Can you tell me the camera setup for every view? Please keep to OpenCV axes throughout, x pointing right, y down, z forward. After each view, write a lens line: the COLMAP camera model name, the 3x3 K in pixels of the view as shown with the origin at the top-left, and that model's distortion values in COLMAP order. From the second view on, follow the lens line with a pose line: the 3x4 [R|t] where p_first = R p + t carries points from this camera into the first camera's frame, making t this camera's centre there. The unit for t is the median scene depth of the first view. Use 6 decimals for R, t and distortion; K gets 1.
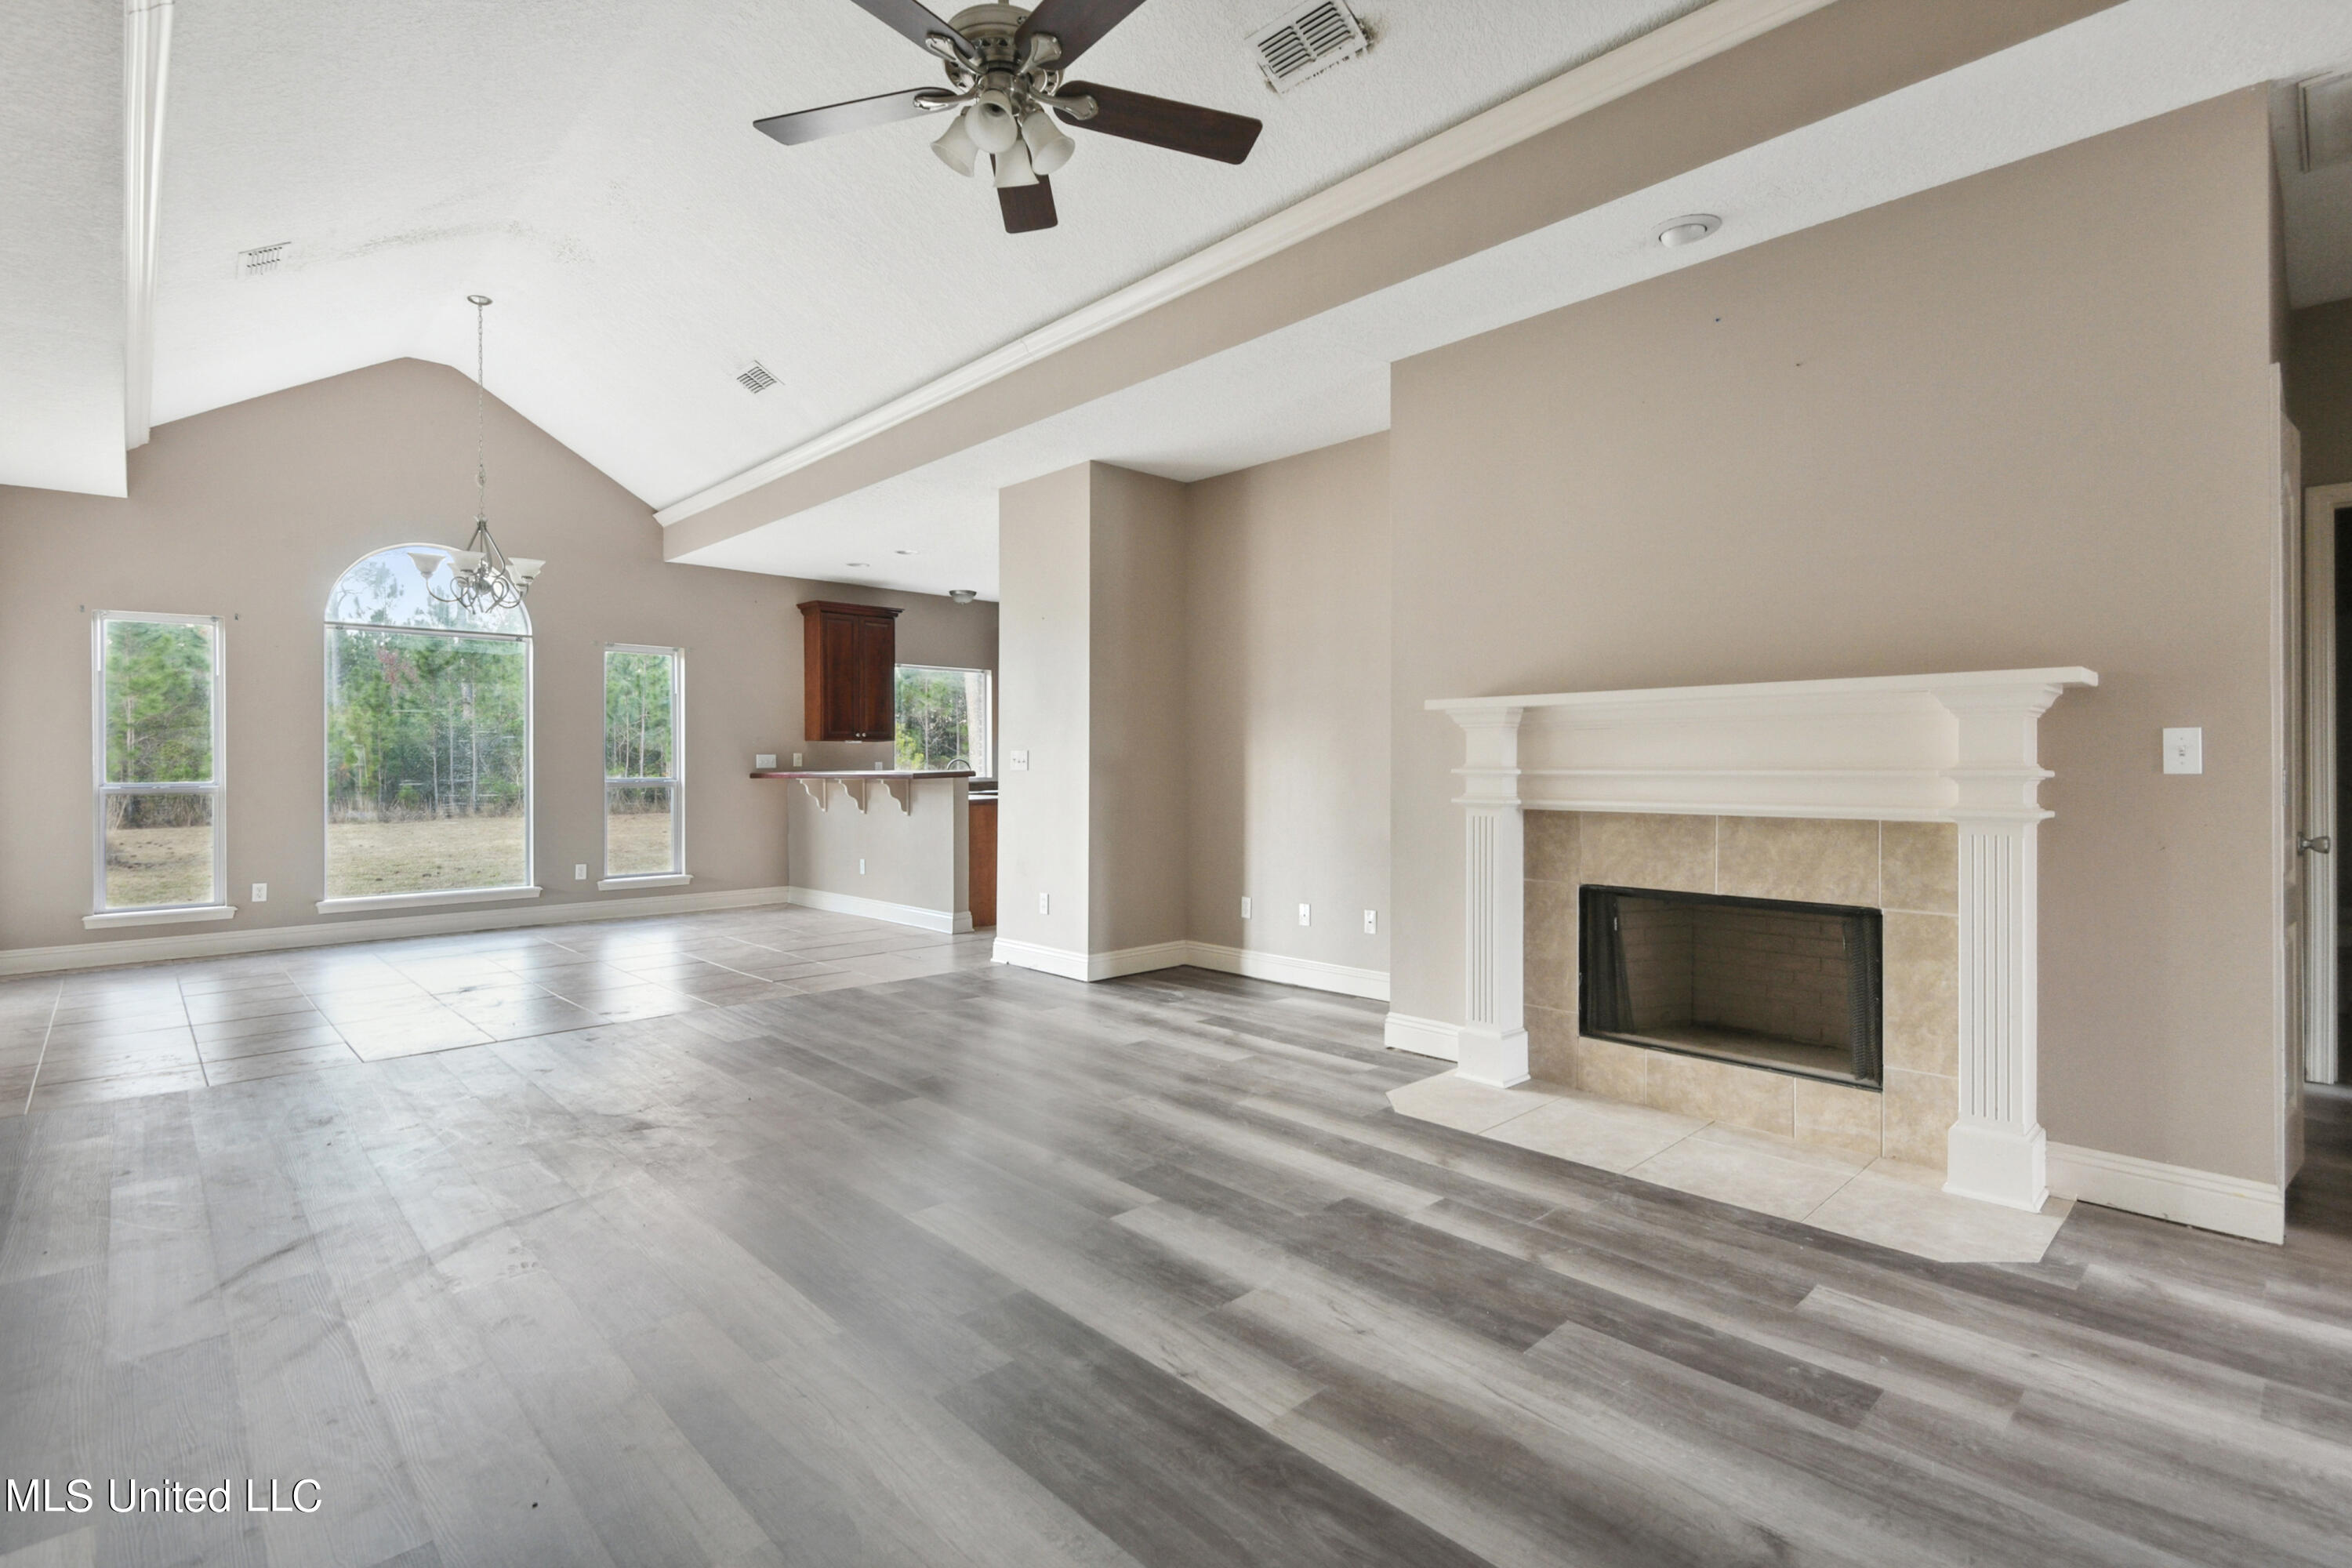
lens RADIAL K [[1104.5, 0, 1175.6], [0, 1104.5, 757.9], [0, 0, 1]] dist [0.002335, -0.000144]
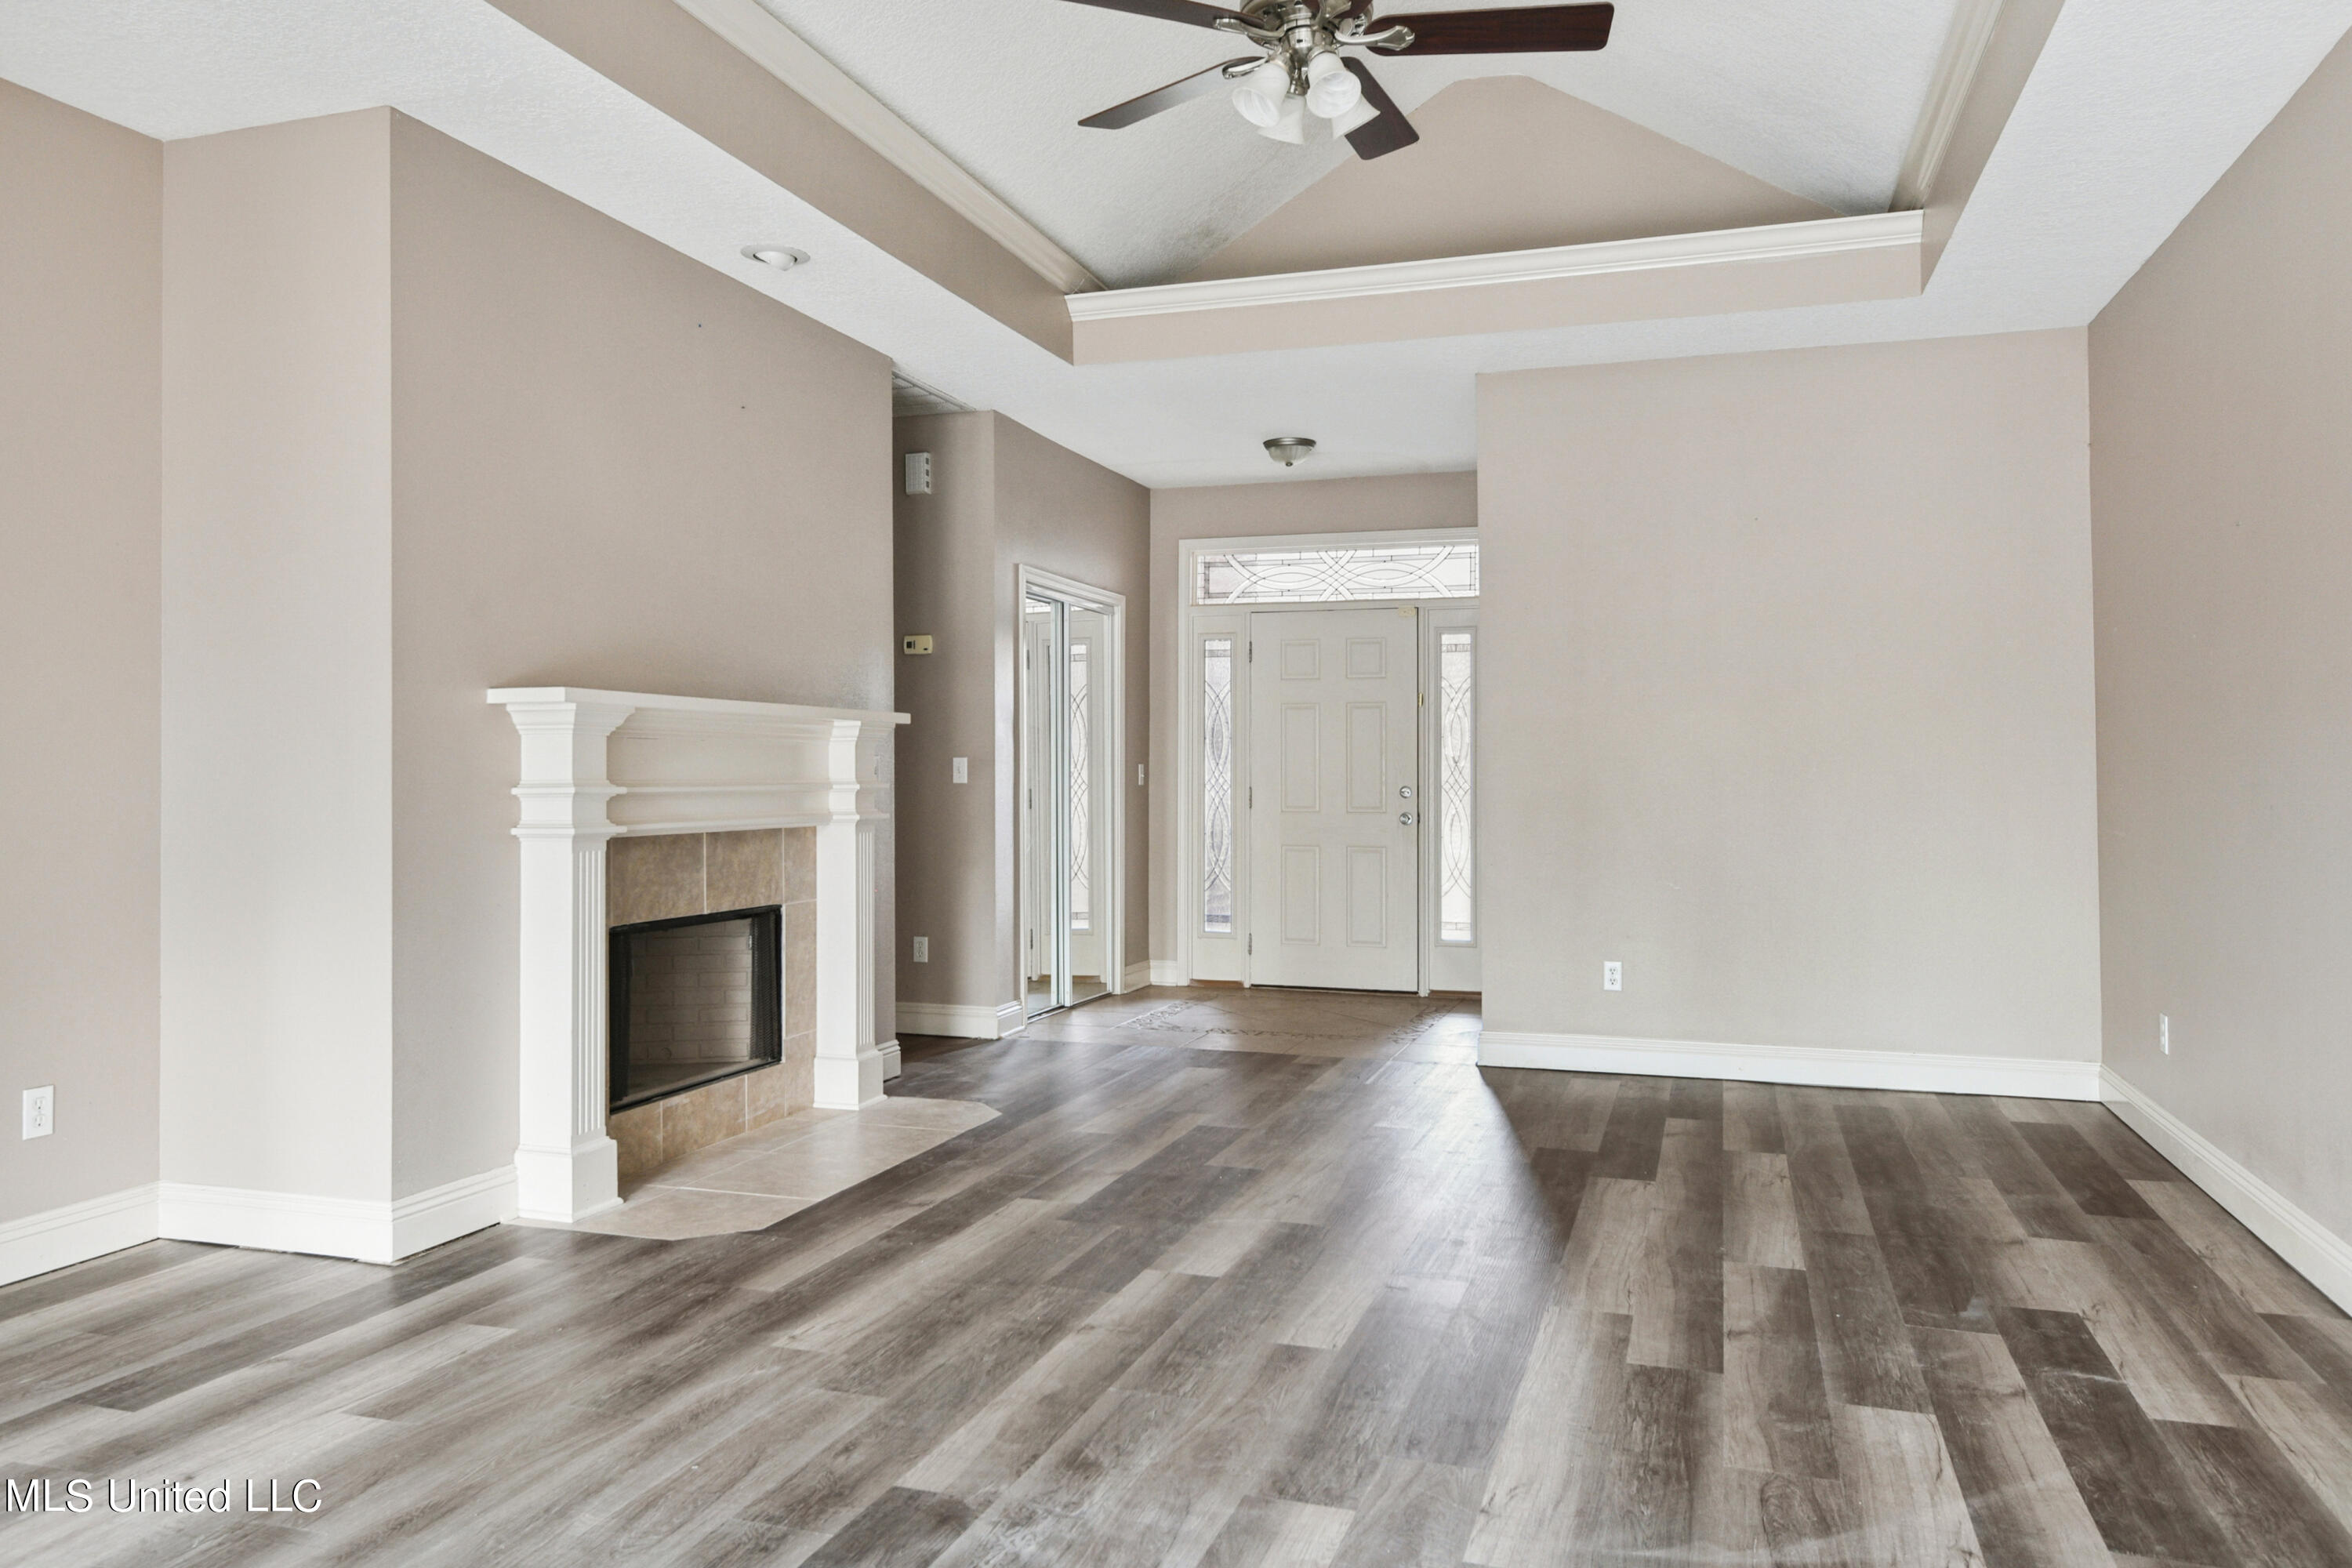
lens RADIAL K [[1622.6, 0, 1176.0], [0, 1622.6, 784.0], [0, 0, 1]] dist [-0.006220, 0.077456]
pose [[-0.468302, -0.001616, 0.883567, -0.982167], [-0.001785, 0.999998, 0.000883, 0.008012], [-0.883567, -0.001164, -0.468304, 1.331957]]
